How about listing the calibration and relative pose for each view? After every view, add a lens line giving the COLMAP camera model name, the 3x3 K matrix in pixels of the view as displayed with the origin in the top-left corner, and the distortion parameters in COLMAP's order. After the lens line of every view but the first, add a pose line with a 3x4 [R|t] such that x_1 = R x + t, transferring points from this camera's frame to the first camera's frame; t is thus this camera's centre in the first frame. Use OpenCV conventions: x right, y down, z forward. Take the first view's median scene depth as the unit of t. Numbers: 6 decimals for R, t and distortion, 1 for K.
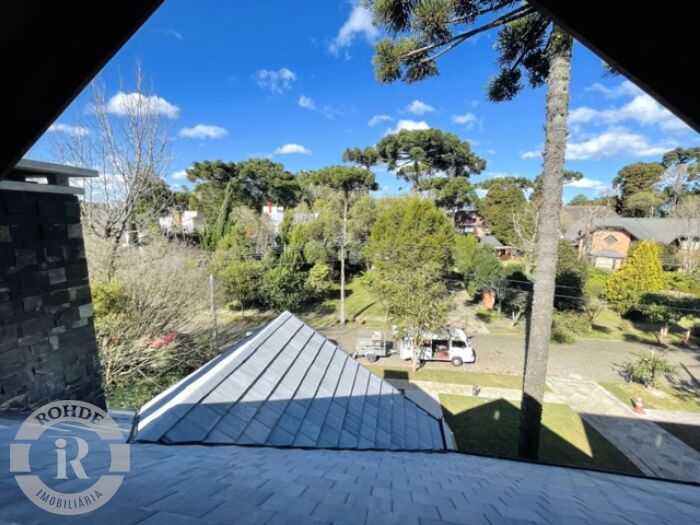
lens RADIAL K [[282.0, 0, 350.2], [0, 282.0, 263.5], [0, 0, 1]] dist [-0.002742, -0.001324]
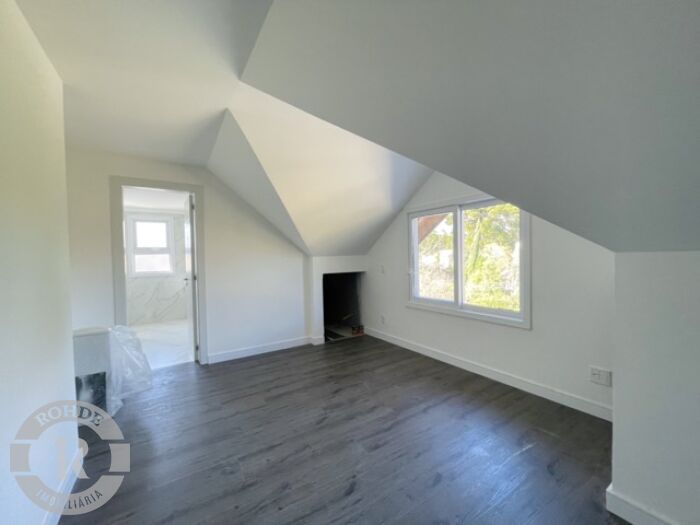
lens RADIAL K [[282.0, 0, 348.9], [0, 282.0, 263.5], [0, 0, 1]] dist [-0.002742, -0.001324]
pose [[0.674291, 0.000145, -0.738466, 0.036840], [-0.095608, 0.991601, -0.087105, 0.017714], [0.732251, 0.129337, 0.668641, -0.108408]]
